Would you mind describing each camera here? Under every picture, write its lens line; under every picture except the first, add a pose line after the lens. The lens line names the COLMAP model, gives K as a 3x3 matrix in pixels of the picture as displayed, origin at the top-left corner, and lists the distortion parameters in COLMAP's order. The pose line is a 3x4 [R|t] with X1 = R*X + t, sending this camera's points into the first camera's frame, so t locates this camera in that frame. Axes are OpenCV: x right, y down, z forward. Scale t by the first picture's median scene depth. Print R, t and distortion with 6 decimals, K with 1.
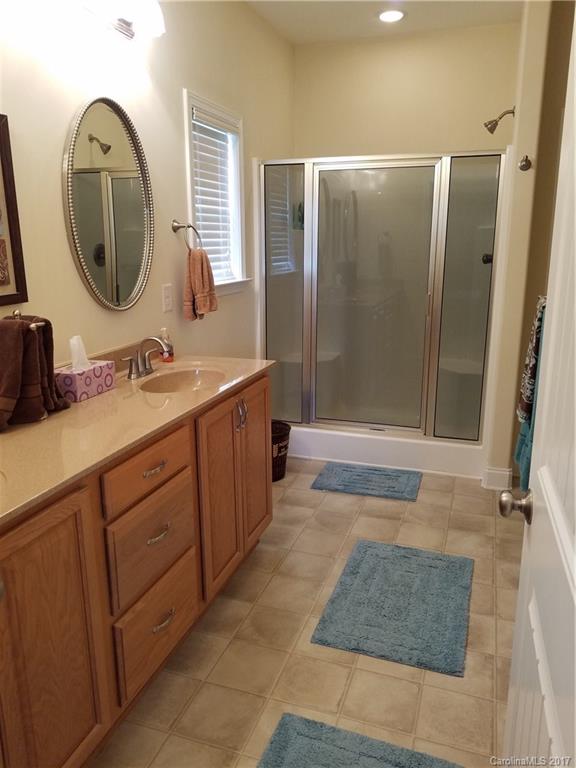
lens RADIAL K [[585.7, 0, 288.0], [0, 585.7, 384.0], [0, 0, 1]] dist [-0.003180, -0.001561]
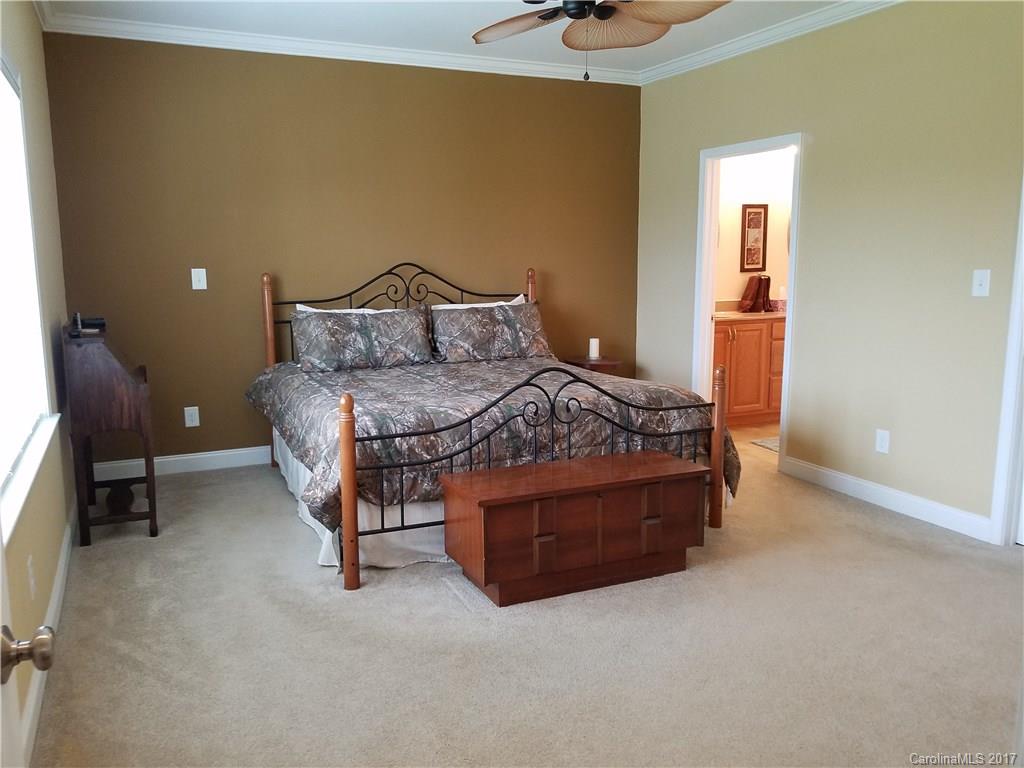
lens RADIAL K [[824.9, 0, 512.0], [0, 824.9, 384.0], [0, 0, 1]] dist [-0.037102, -0.000489]
pose [[0.688254, 0.117374, -0.715911, 1.472712], [-0.170119, 0.985421, -0.001987, 0.559517], [0.705241, 0.123158, 0.698188, -2.320493]]
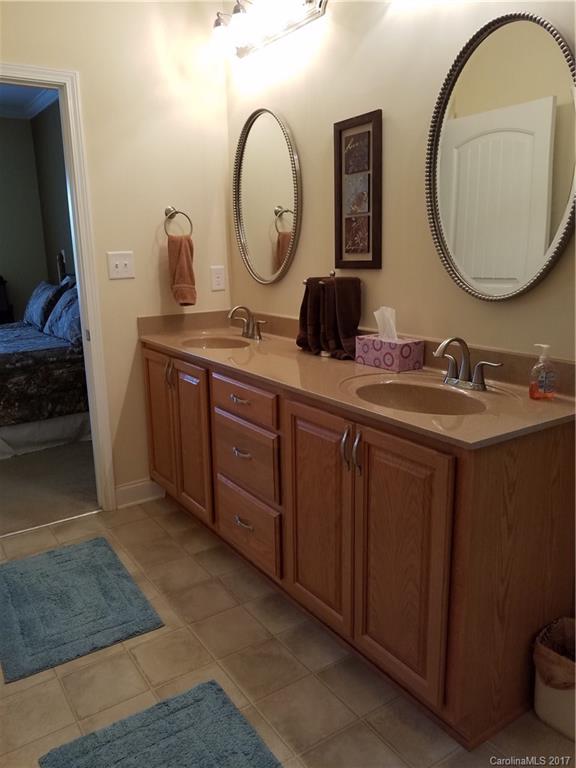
lens RADIAL K [[618.7, 0, 288.0], [0, 618.7, 384.0], [0, 0, 1]] dist [-0.037102, -0.000489]
pose [[-0.614591, 0.201030, -0.762801, 0.637174], [-0.162874, 0.913809, 0.372055, -0.352634], [0.771848, 0.352902, -0.528876, 1.559827]]
